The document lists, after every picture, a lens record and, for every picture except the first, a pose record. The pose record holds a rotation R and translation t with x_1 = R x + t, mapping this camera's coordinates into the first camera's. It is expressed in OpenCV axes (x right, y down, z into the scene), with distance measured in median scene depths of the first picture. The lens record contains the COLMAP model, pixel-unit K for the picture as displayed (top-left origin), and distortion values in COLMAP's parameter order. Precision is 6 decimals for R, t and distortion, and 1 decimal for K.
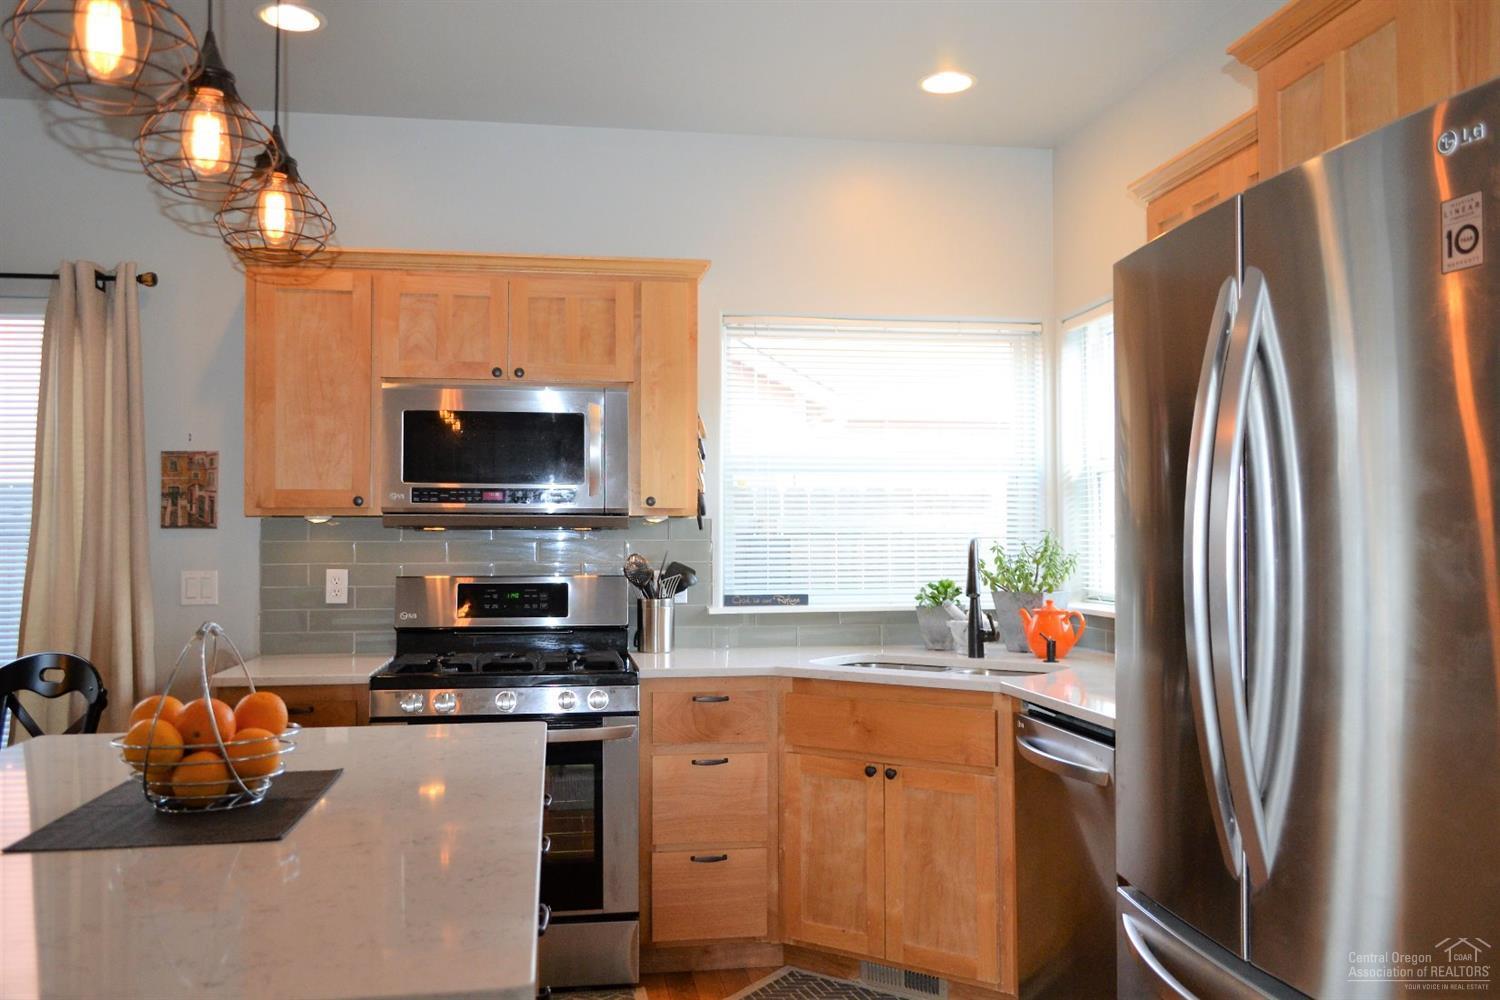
lens RADIAL K [[1202.9, 0, 753.6], [0, 1202.9, 515.1], [0, 0, 1]] dist [-0.006523, -0.003245]
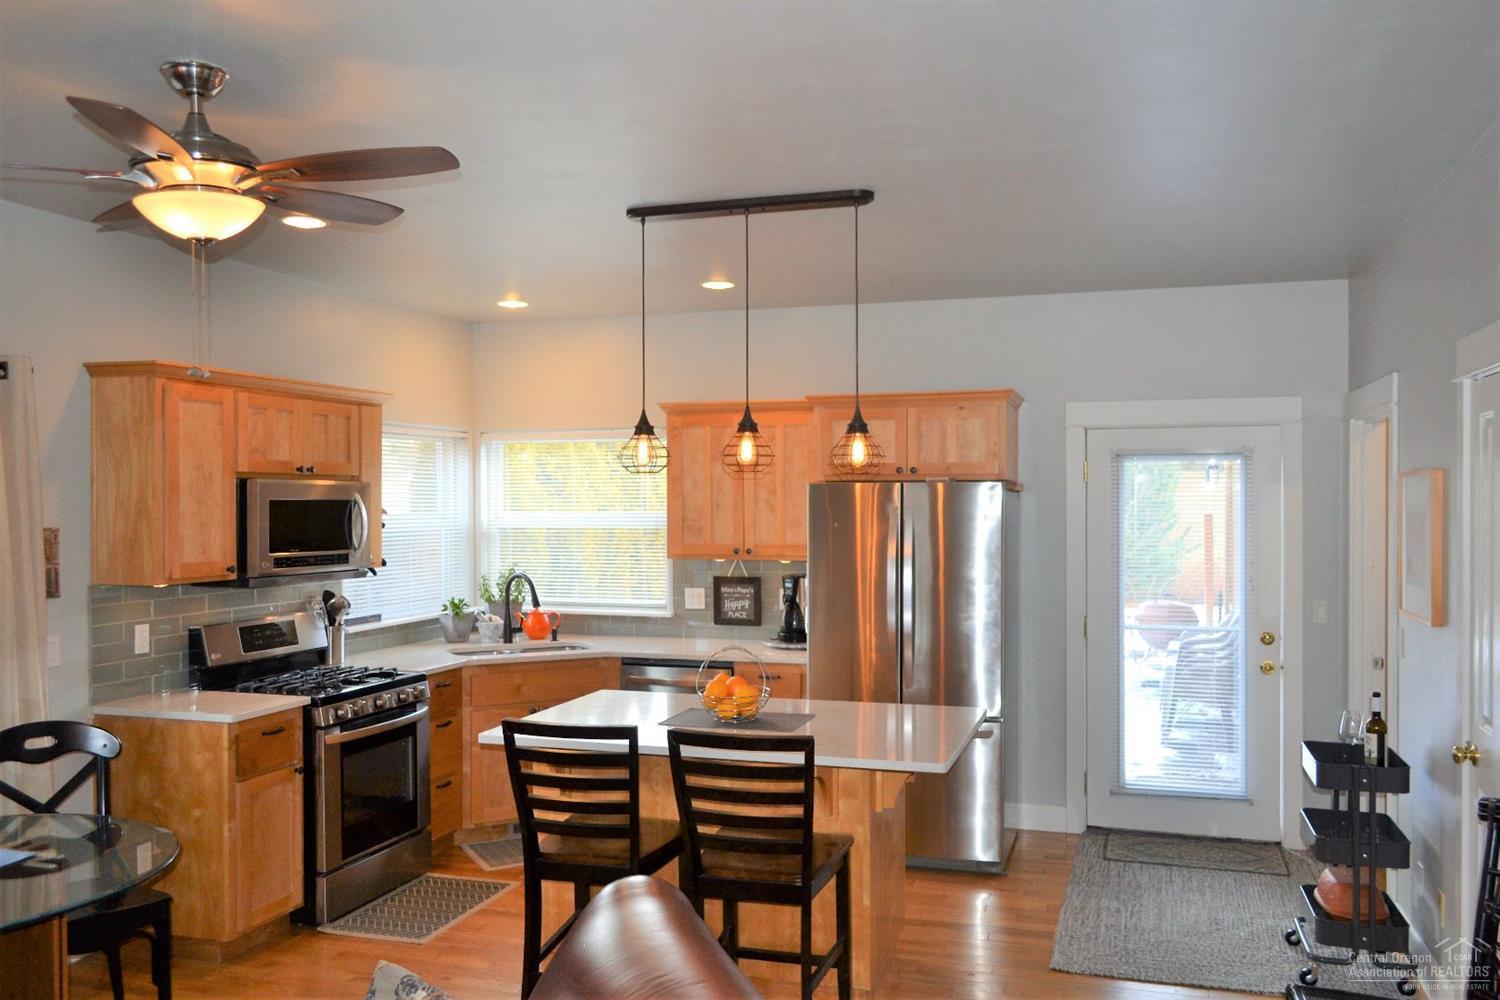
lens RADIAL K [[1202.9, 0, 753.6], [0, 1202.9, 515.1], [0, 0, 1]] dist [-0.006523, -0.003245]
pose [[0.465409, -0.006179, 0.885074, -1.149372], [-0.012460, 0.999831, 0.013533, -0.089385], [-0.885008, -0.017327, 0.465253, -0.090110]]
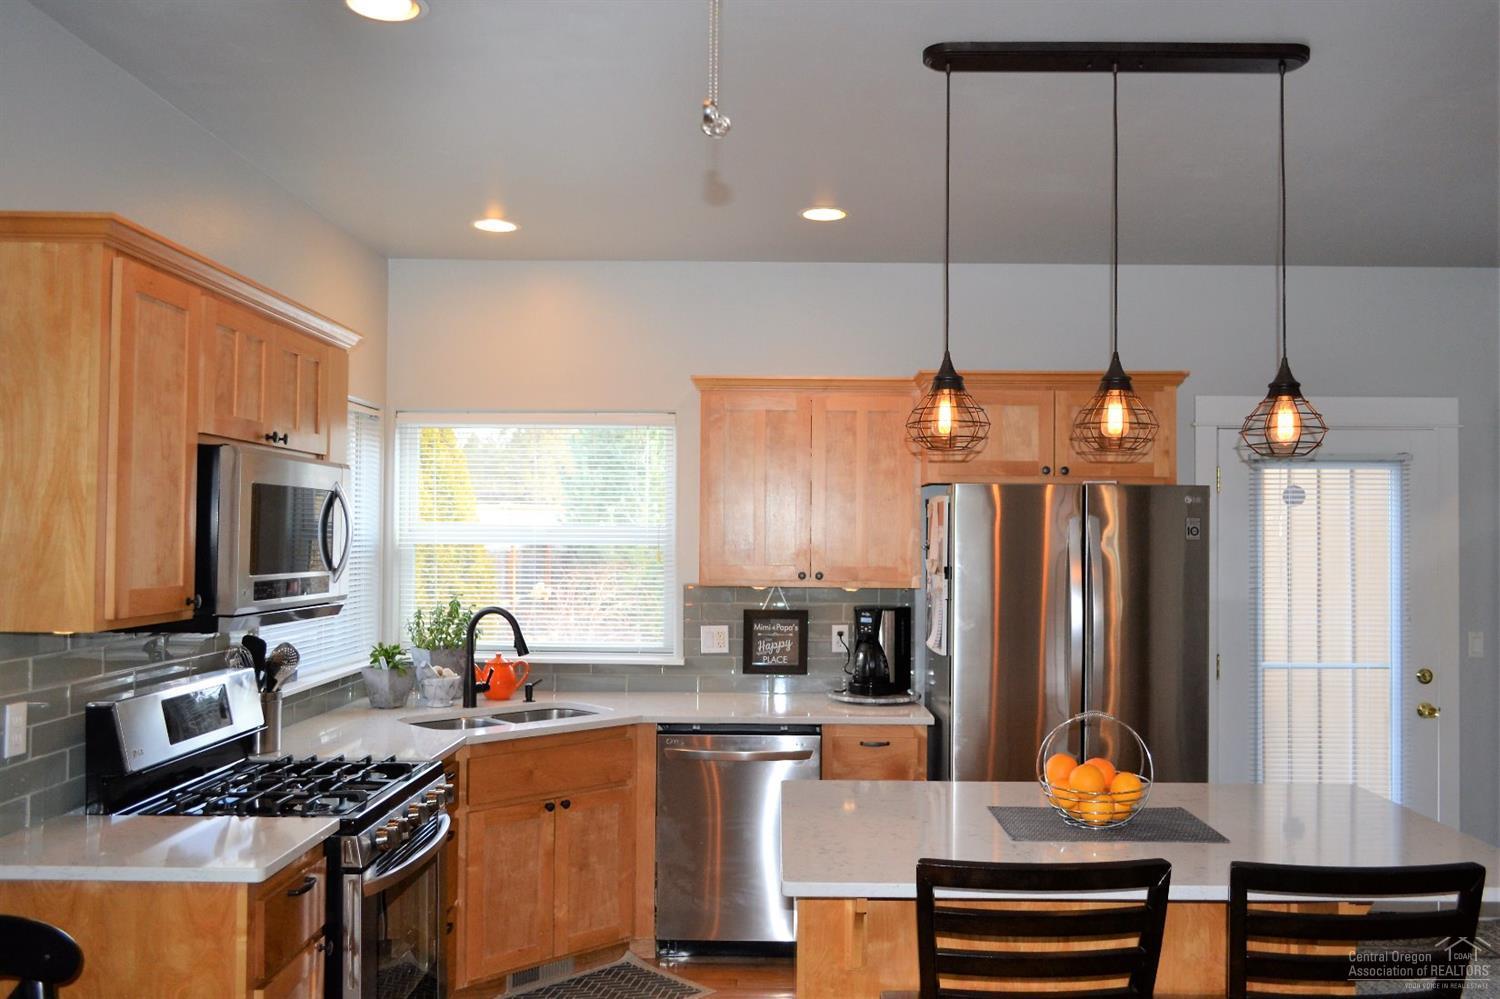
lens RADIAL K [[1226.0, 0, 765.6], [0, 1226.0, 506.6], [0, 0, 1]] dist [-0.007398, 0.008699]
pose [[0.179456, 0.030452, 0.983295, -0.956473], [-0.022702, 0.999383, -0.026807, -0.054151], [-0.983504, -0.017512, 0.180037, 0.497421]]
